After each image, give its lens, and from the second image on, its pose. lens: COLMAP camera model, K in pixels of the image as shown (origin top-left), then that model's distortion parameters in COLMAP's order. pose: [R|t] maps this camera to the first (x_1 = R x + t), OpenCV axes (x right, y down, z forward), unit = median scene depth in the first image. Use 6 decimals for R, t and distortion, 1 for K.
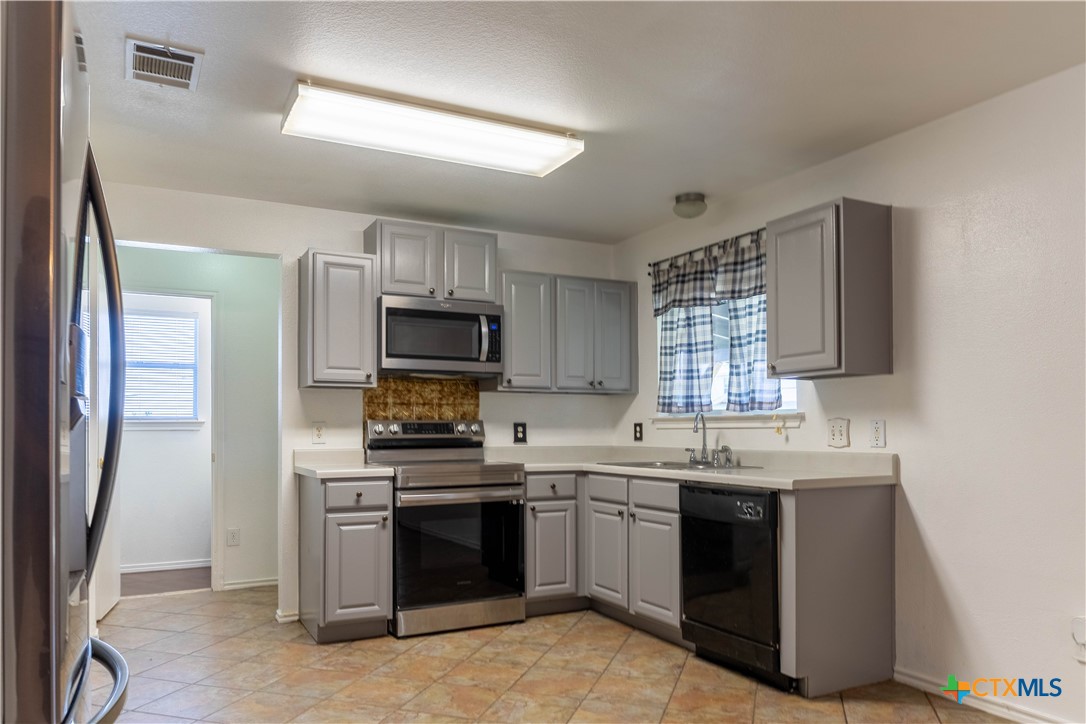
lens RADIAL K [[750.9, 0, 530.1], [0, 750.9, 418.3], [0, 0, 1]] dist [-0.012658, -0.009001]
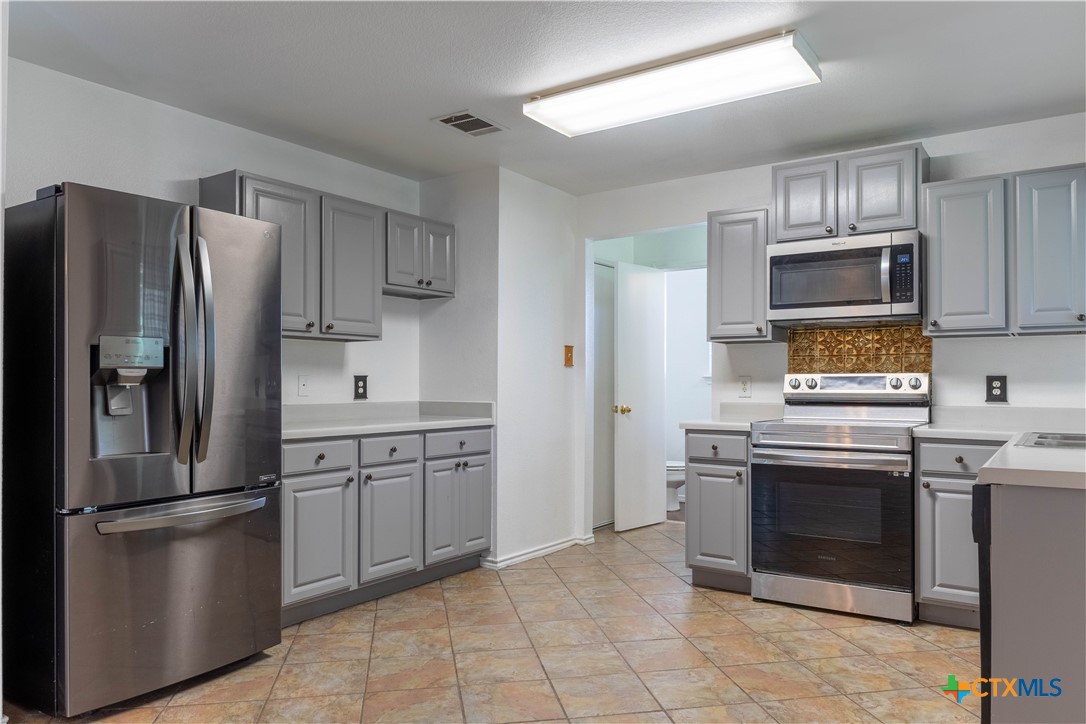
lens RADIAL K [[750.9, 0, 551.5], [0, 750.9, 379.2], [0, 0, 1]] dist [-0.012658, -0.009001]
pose [[0.479700, -0.002121, -0.877430, 0.517484], [0.011161, 0.999931, 0.003684, 0.002204], [0.877362, -0.011561, 0.479690, 0.289654]]
